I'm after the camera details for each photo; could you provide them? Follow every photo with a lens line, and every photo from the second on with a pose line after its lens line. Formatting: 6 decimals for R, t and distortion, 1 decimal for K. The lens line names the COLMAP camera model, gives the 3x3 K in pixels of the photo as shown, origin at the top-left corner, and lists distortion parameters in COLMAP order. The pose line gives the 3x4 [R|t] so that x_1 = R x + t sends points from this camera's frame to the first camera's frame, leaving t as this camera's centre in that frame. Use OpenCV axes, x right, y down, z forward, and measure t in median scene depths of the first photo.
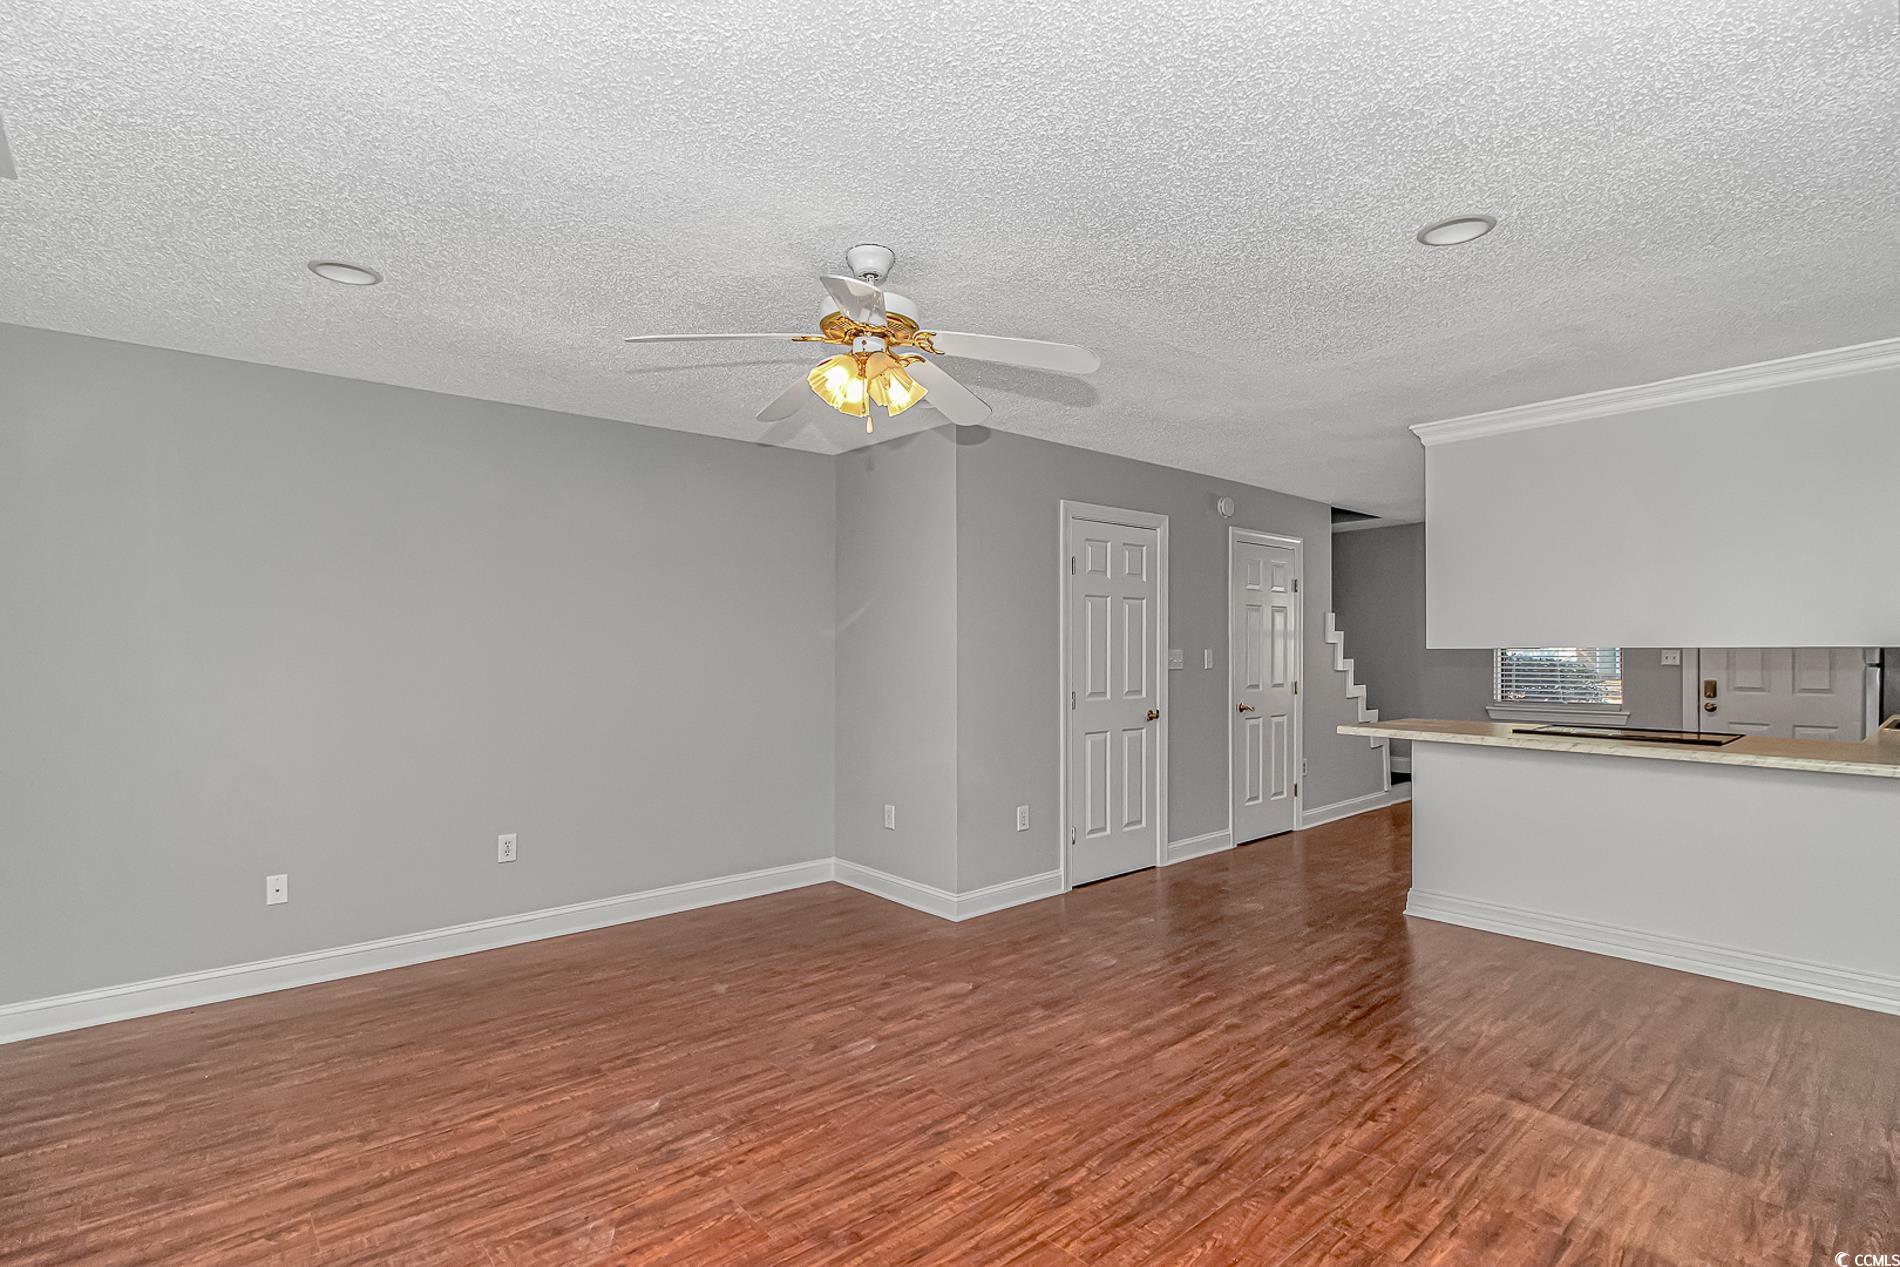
lens RADIAL K [[894.3, 0, 949.2], [0, 894.3, 643.5], [0, 0, 1]] dist [-0.001353, -0.010276]
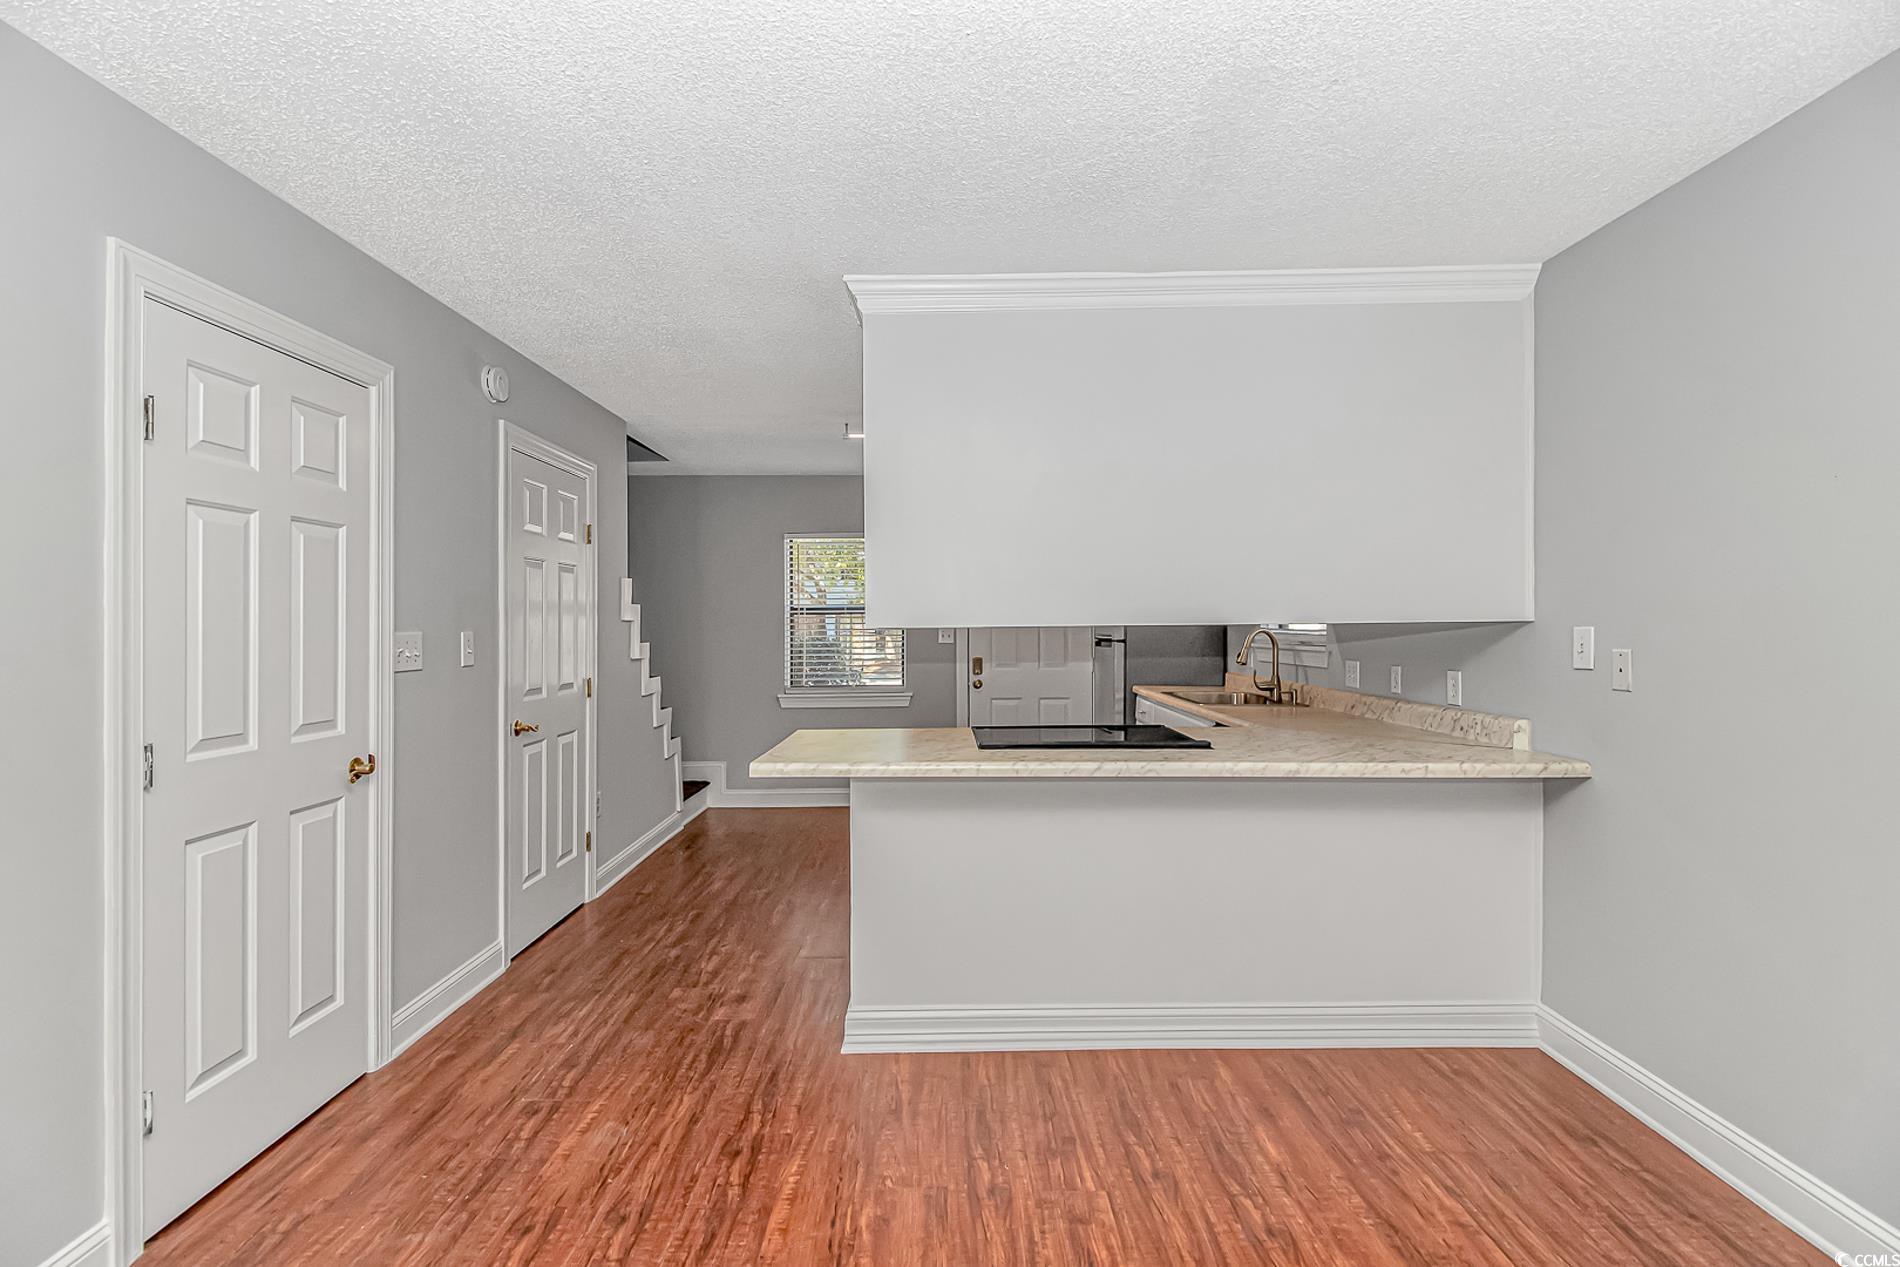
lens RADIAL K [[894.3, 0, 937.1], [0, 894.3, 620.3], [0, 0, 1]] dist [-0.001353, -0.010276]
pose [[0.654663, 0.002699, 0.755916, 0.106095], [-0.000814, 0.999996, -0.002865, 0.002279], [-0.755921, 0.001260, 0.654662, 0.712564]]
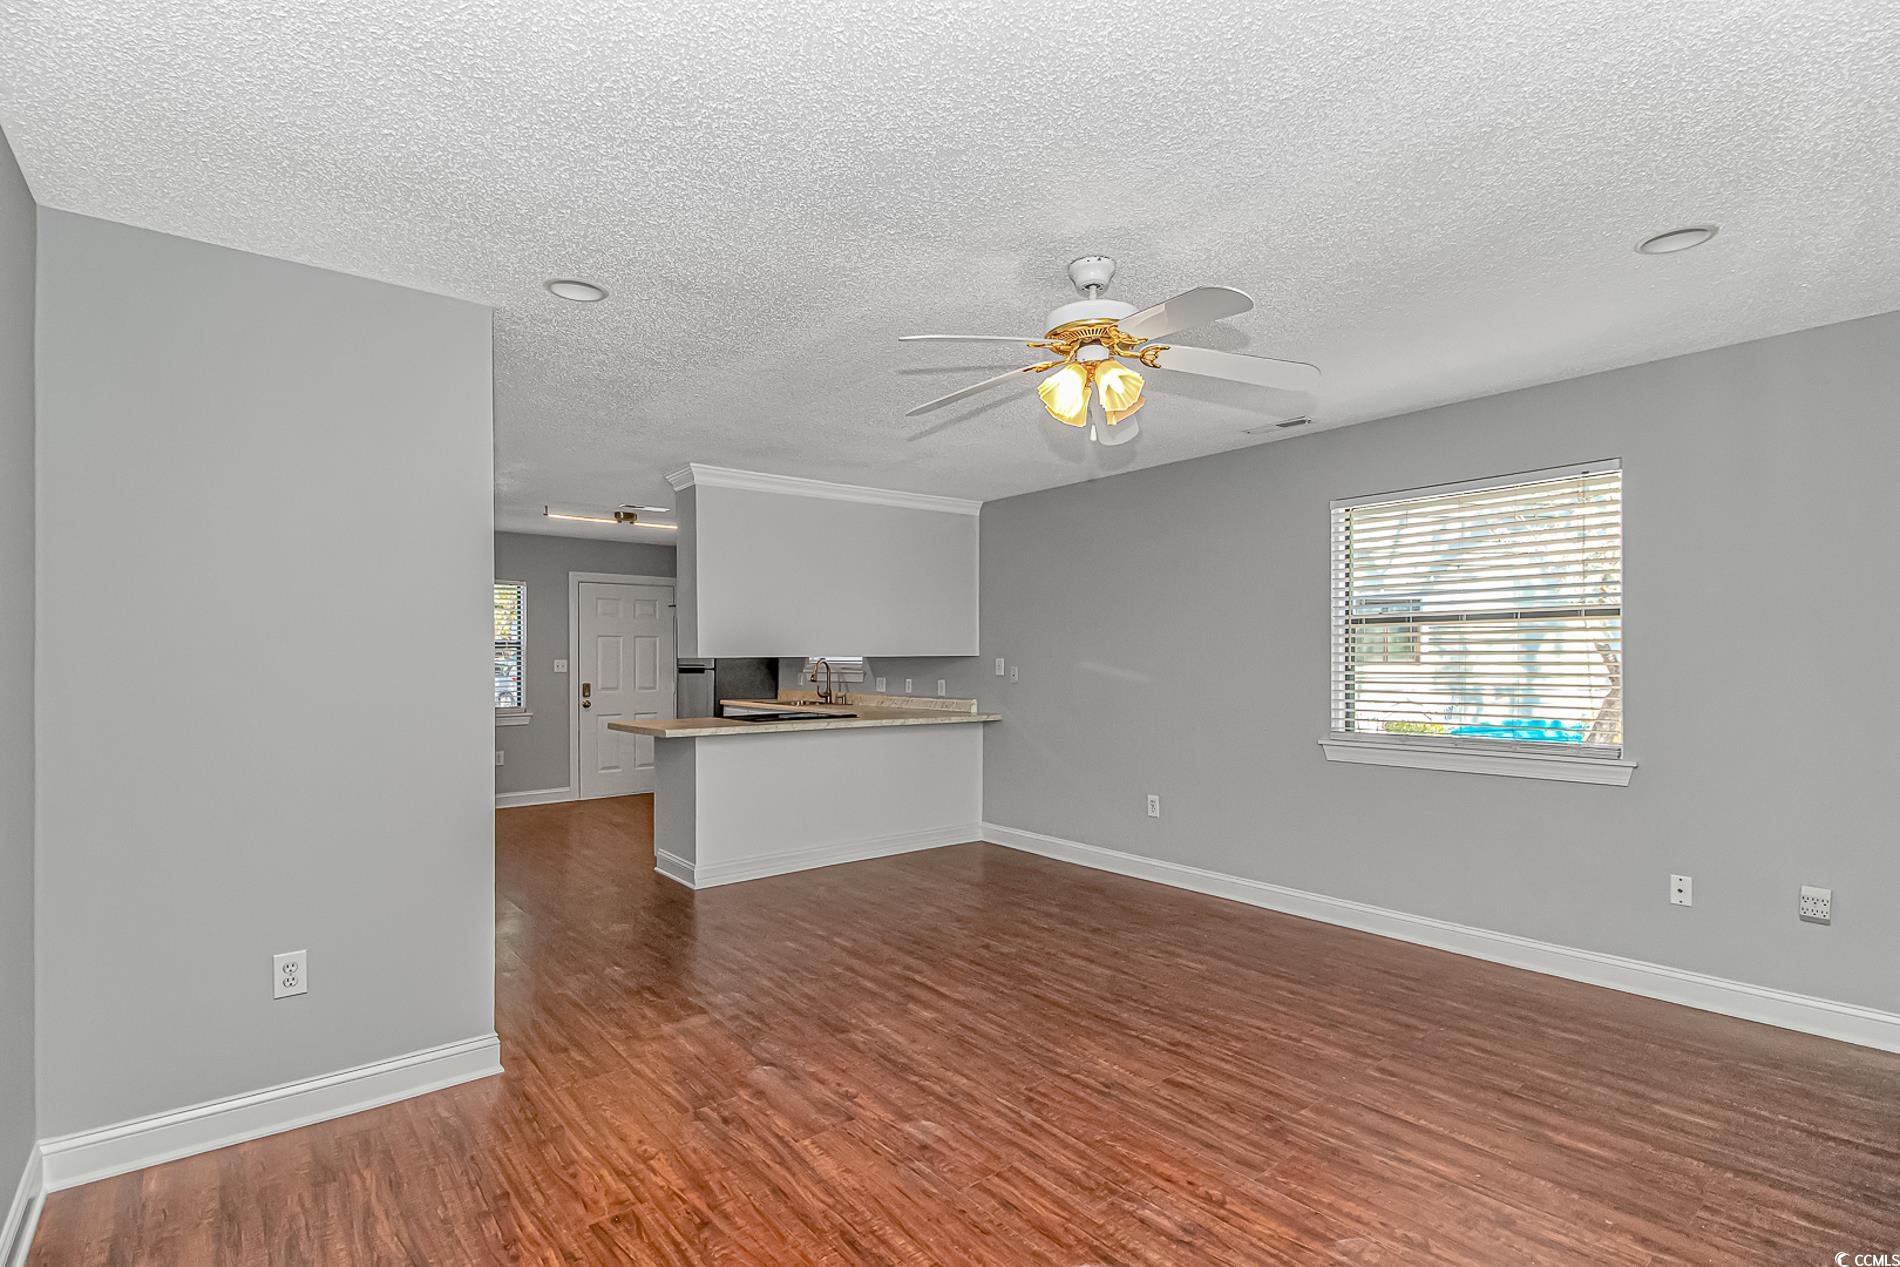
lens RADIAL K [[894.3, 0, 943.4], [0, 894.3, 653.2], [0, 0, 1]] dist [-0.001353, -0.010276]
pose [[0.038481, 0.007238, 0.999233, -0.828519], [-0.004151, 0.999966, -0.007084, 0.007147], [-0.999251, -0.003875, 0.038509, 0.837994]]
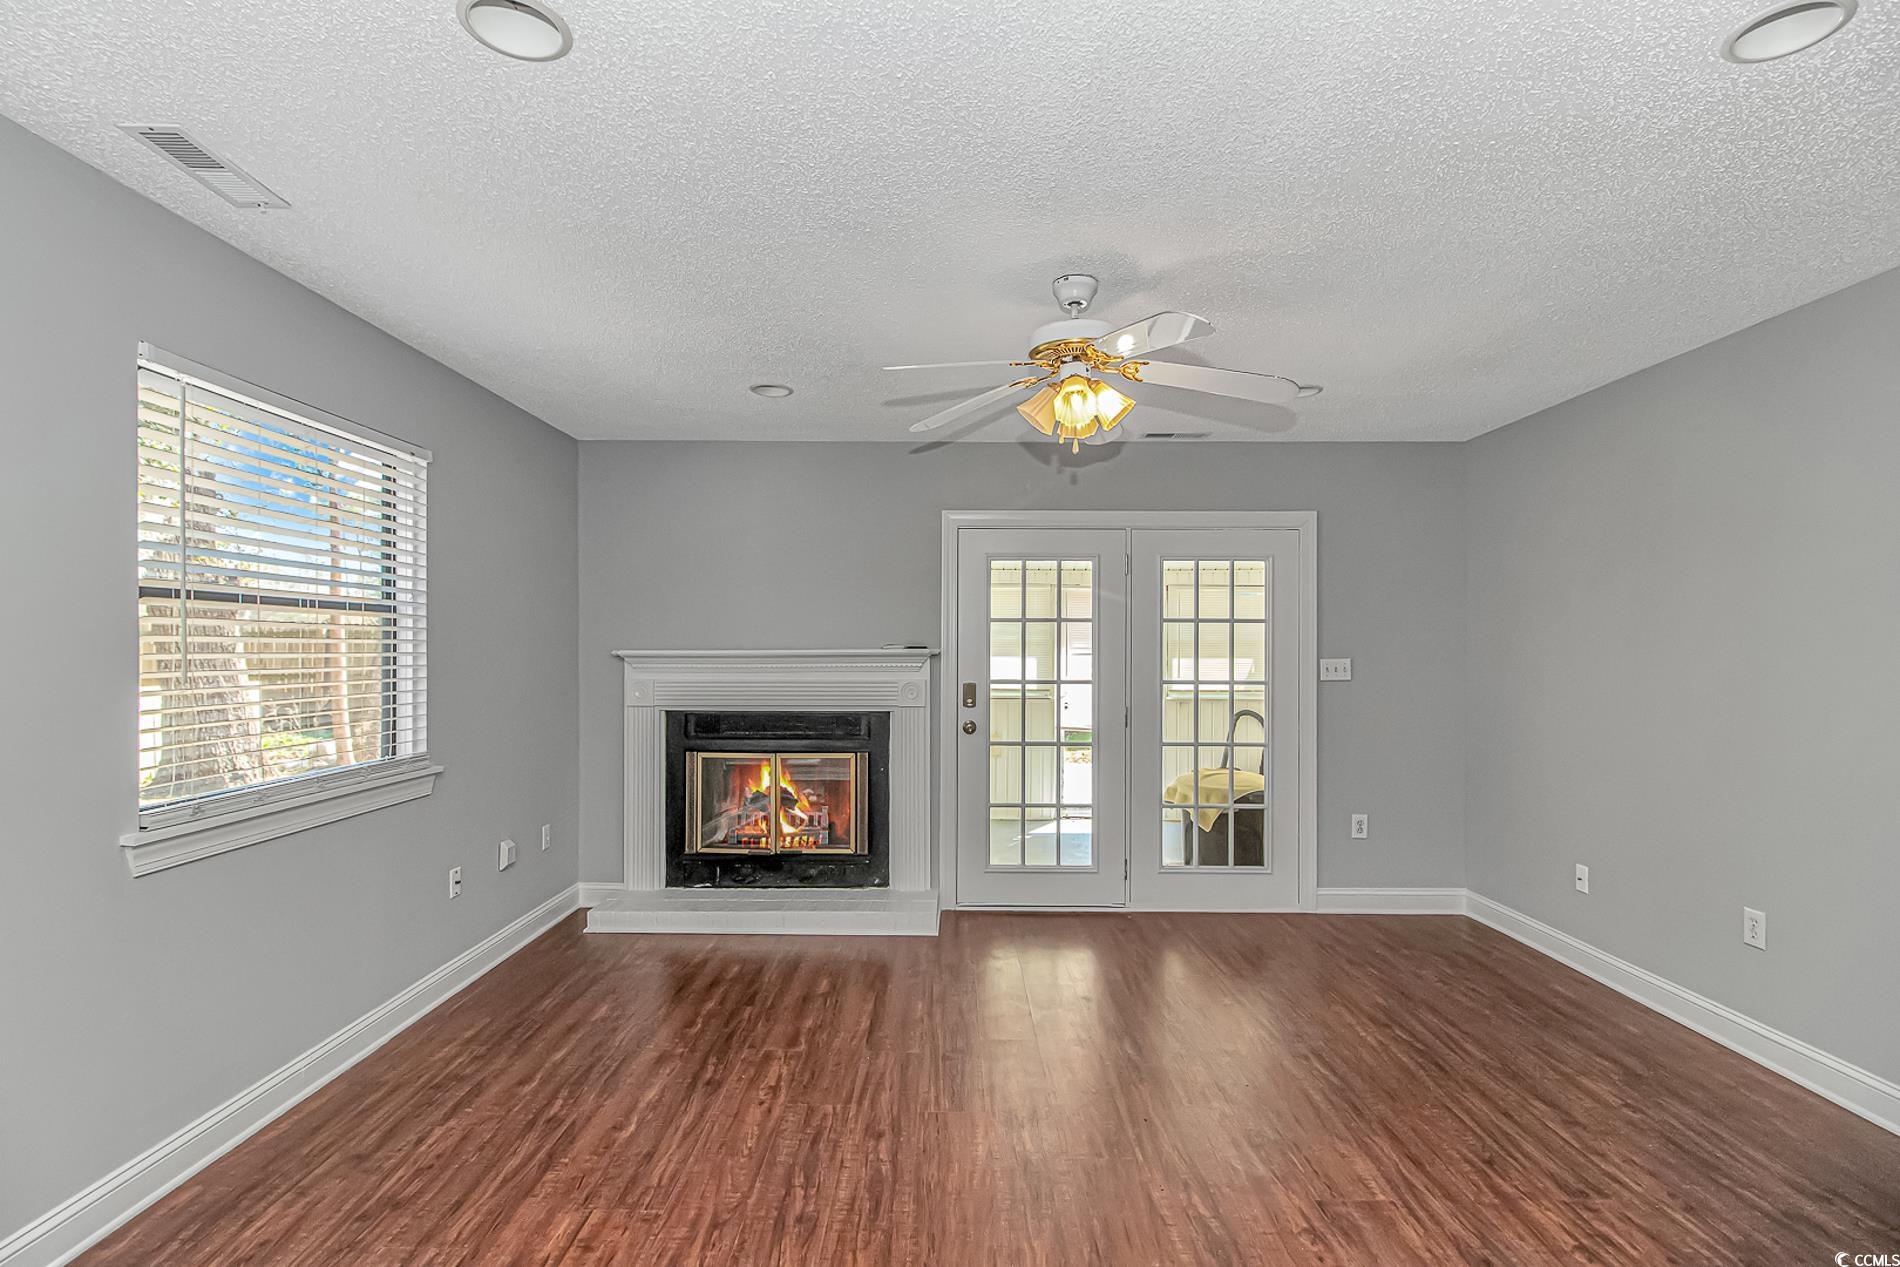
lens RADIAL K [[894.3, 0, 944.7], [0, 894.3, 650.6], [0, 0, 1]] dist [-0.001353, -0.010276]
pose [[-0.657636, 0.000063, -0.753335, 0.598659], [0.002836, 0.999993, -0.002392, -0.004094], [0.753330, -0.003709, -0.657632, 1.165664]]
